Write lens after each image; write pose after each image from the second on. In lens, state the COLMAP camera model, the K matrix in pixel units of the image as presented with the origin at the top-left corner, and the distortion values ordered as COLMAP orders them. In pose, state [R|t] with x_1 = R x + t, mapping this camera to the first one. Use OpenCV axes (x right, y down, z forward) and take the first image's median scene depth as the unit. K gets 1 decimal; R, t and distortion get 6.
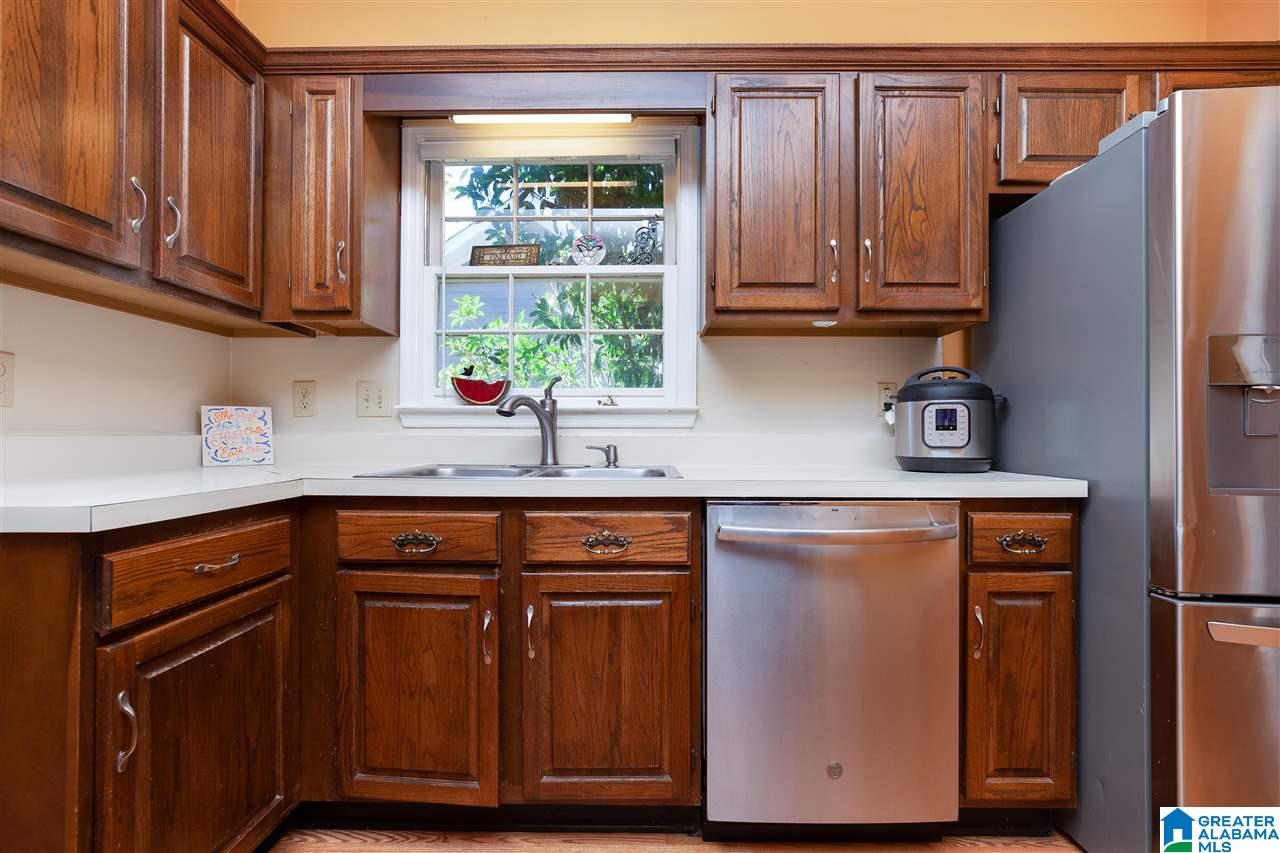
lens RADIAL K [[592.4, 0, 642.7], [0, 592.4, 431.6], [0, 0, 1]] dist [-0.013270, 0.000805]
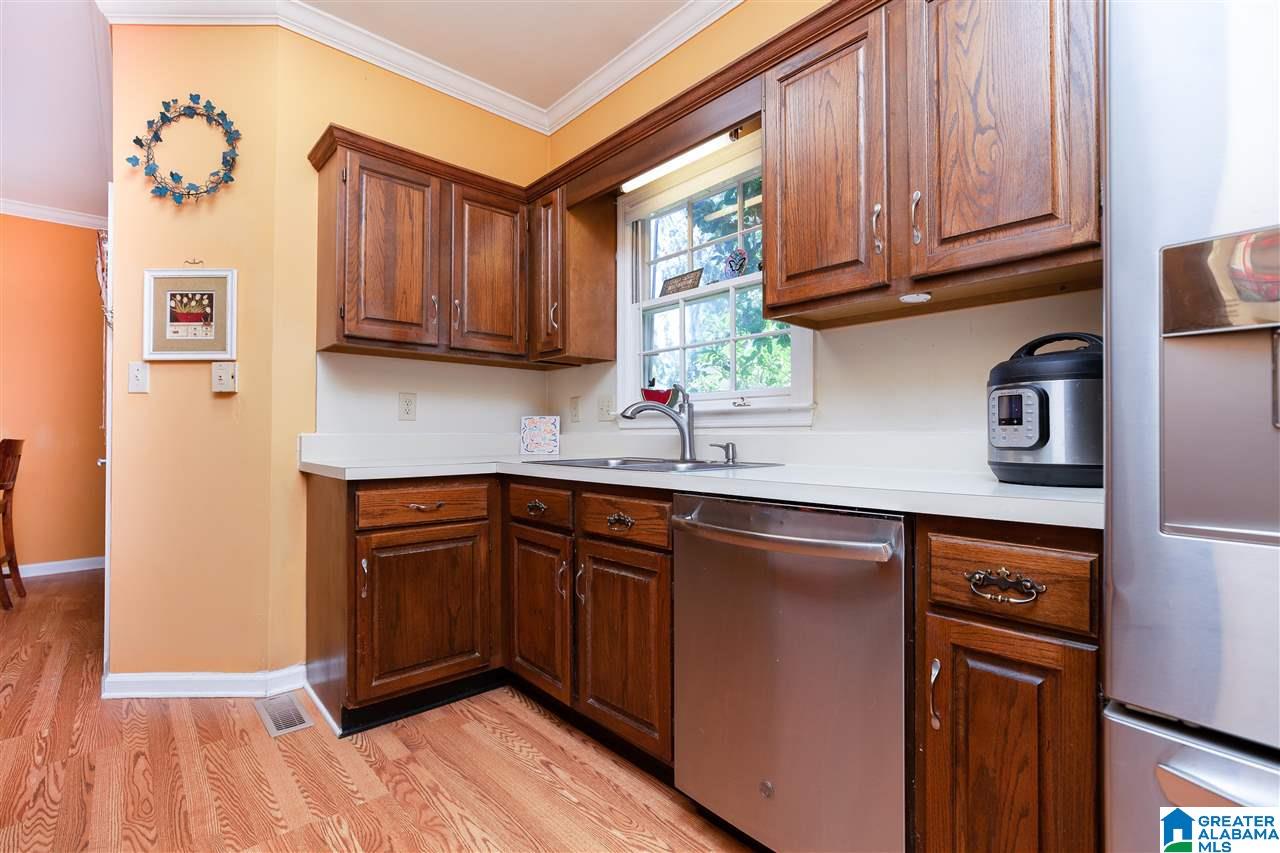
lens RADIAL K [[580.6, 0, 634.3], [0, 580.6, 426.5], [0, 0, 1]] dist [-0.014003, 0.001501]
pose [[0.675471, -0.013454, -0.737264, 0.700307], [0.006787, 0.999905, -0.012029, 0.004496], [0.737355, 0.003121, 0.675498, 0.177940]]
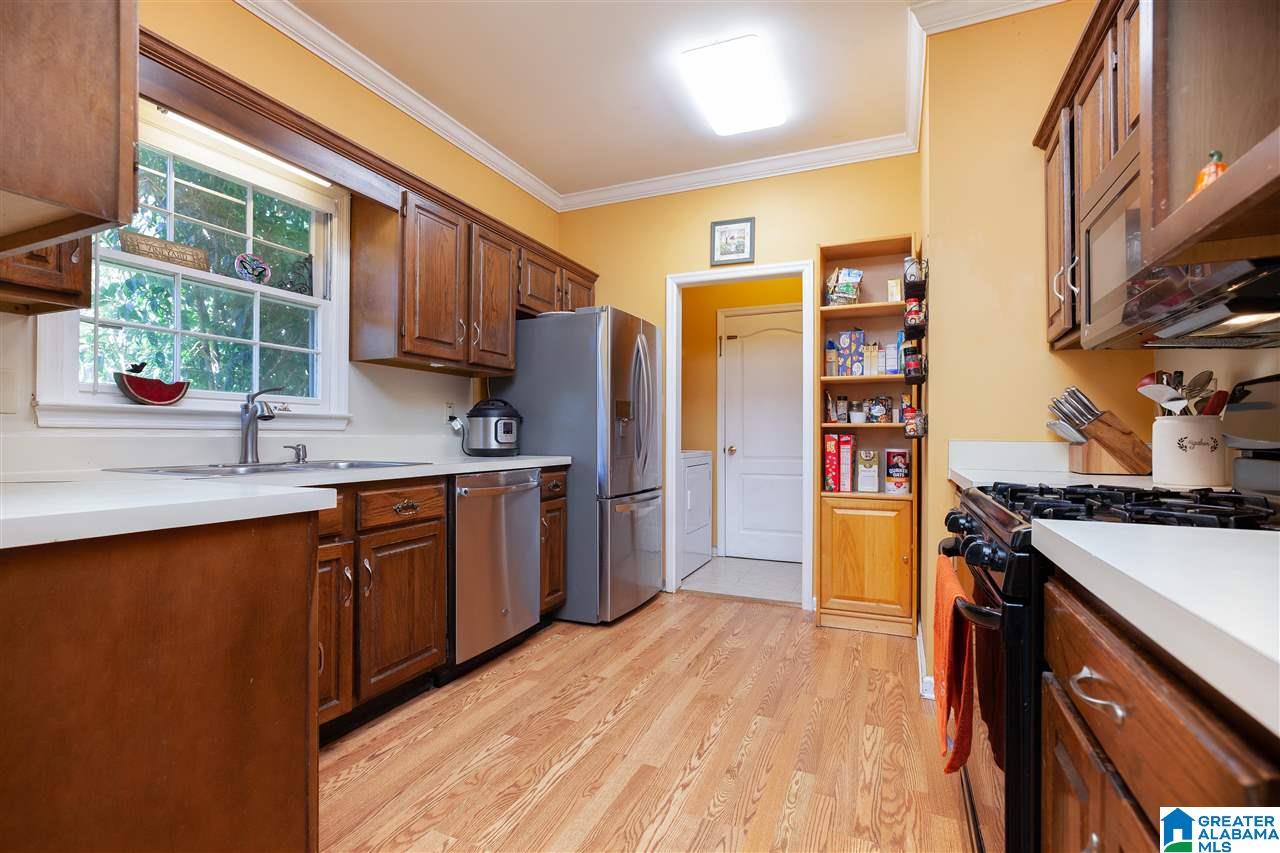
lens RADIAL K [[592.4, 0, 642.7], [0, 592.4, 431.6], [0, 0, 1]] dist [-0.013270, 0.000805]
pose [[0.386333, 0.006207, 0.922338, -1.018411], [-0.007482, 0.999966, -0.003596, -0.005340], [-0.922329, -0.005512, 0.386366, -0.115799]]
